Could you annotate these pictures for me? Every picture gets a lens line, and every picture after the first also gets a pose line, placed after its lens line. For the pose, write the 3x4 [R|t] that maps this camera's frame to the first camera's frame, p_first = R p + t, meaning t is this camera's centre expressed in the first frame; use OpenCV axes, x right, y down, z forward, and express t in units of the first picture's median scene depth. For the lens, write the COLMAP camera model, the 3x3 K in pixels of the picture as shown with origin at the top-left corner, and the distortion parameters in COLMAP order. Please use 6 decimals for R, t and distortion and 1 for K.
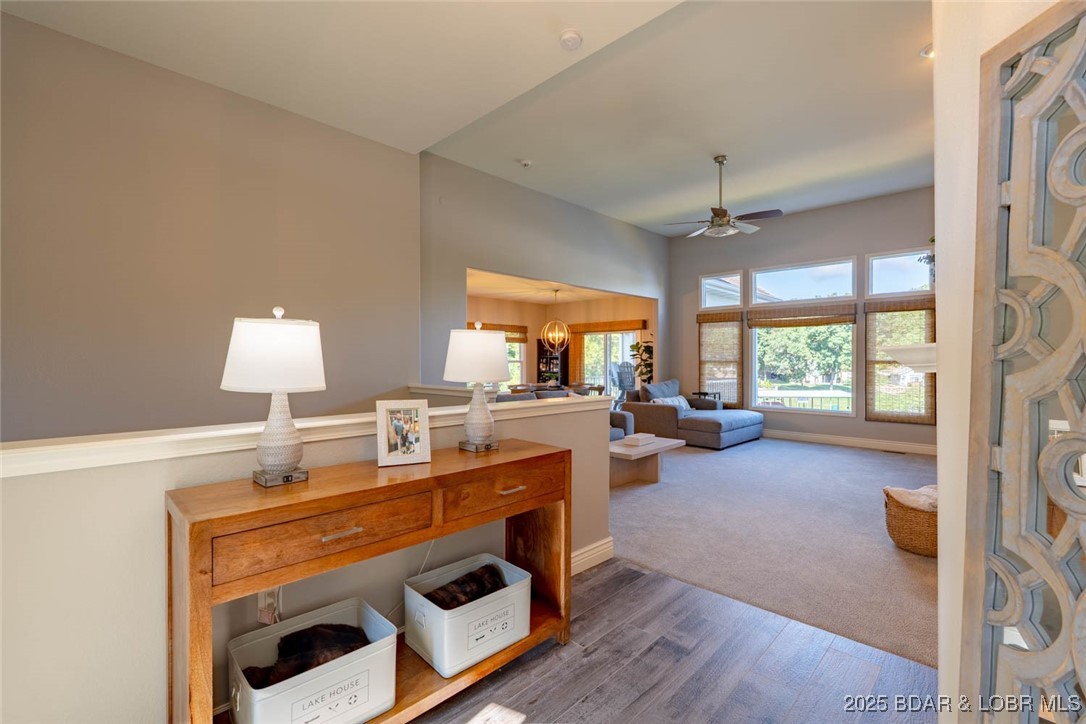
lens RADIAL K [[474.0, 0, 543.0], [0, 474.0, 362.0], [0, 0, 1]] dist [-0.003643, -0.000246]
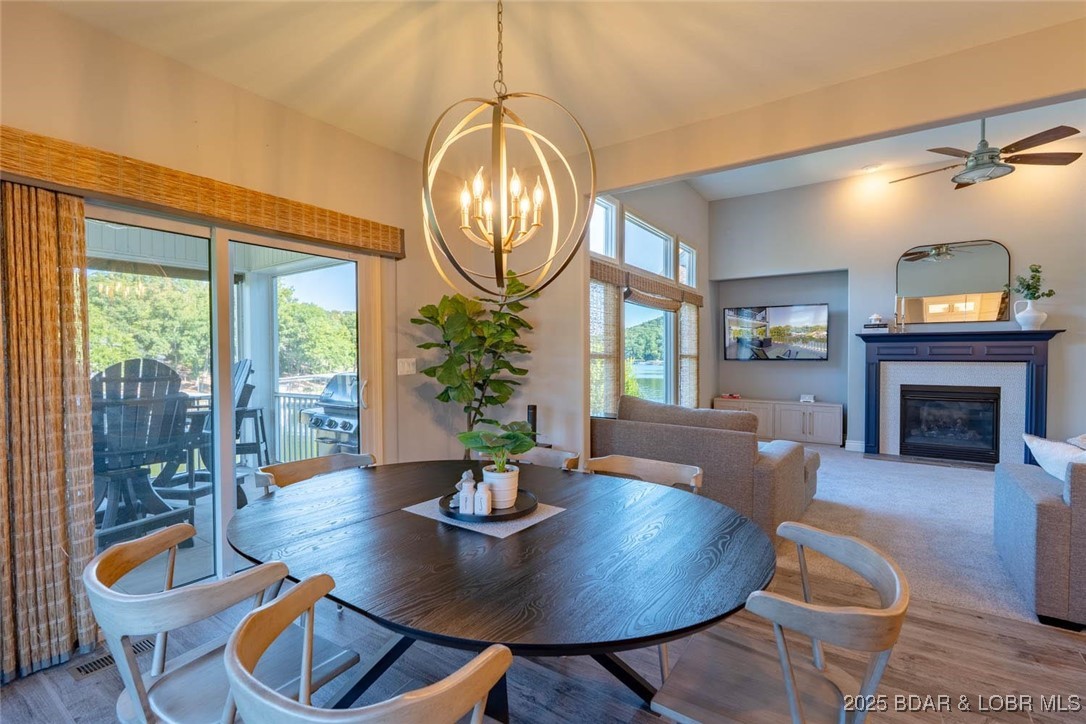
lens RADIAL K [[495.8, 0, 544.2], [0, 495.8, 364.3], [0, 0, 1]] dist [-0.001714, -0.000189]
pose [[-0.161461, -0.014650, 0.986770, -0.166220], [0.007950, 0.999838, 0.016145, -0.000764], [-0.986847, 0.010451, -0.161318, 1.128502]]
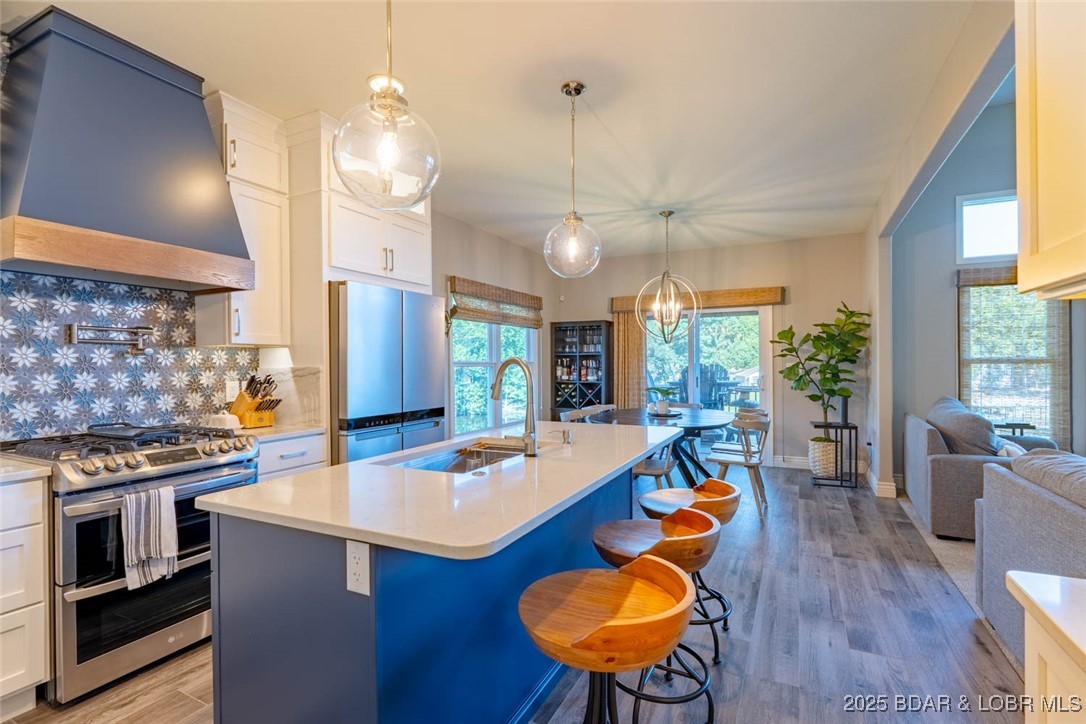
lens RADIAL K [[507.0, 0, 544.1], [0, 507.0, 360.1], [0, 0, 1]] dist [-0.004027, 0.000426]
pose [[0.953398, -0.001289, 0.301713, -0.273395], [0.004882, 0.999926, -0.011154, 0.002263], [-0.301677, 0.012107, 0.953333, 0.615376]]
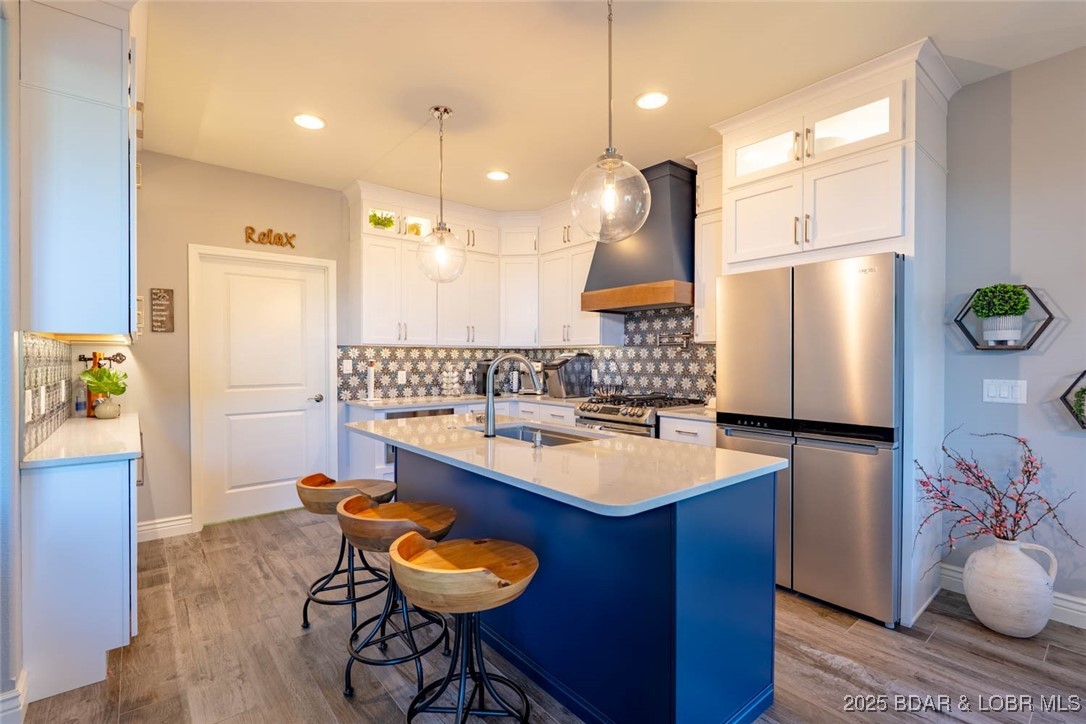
lens RADIAL K [[495.8, 0, 544.2], [0, 495.8, 364.3], [0, 0, 1]] dist [-0.001714, -0.000189]
pose [[-0.107206, 0.014166, -0.994136, 0.056560], [-0.005195, 0.999877, 0.014808, 0.000401], [0.994223, 0.006752, -0.107119, 0.897970]]
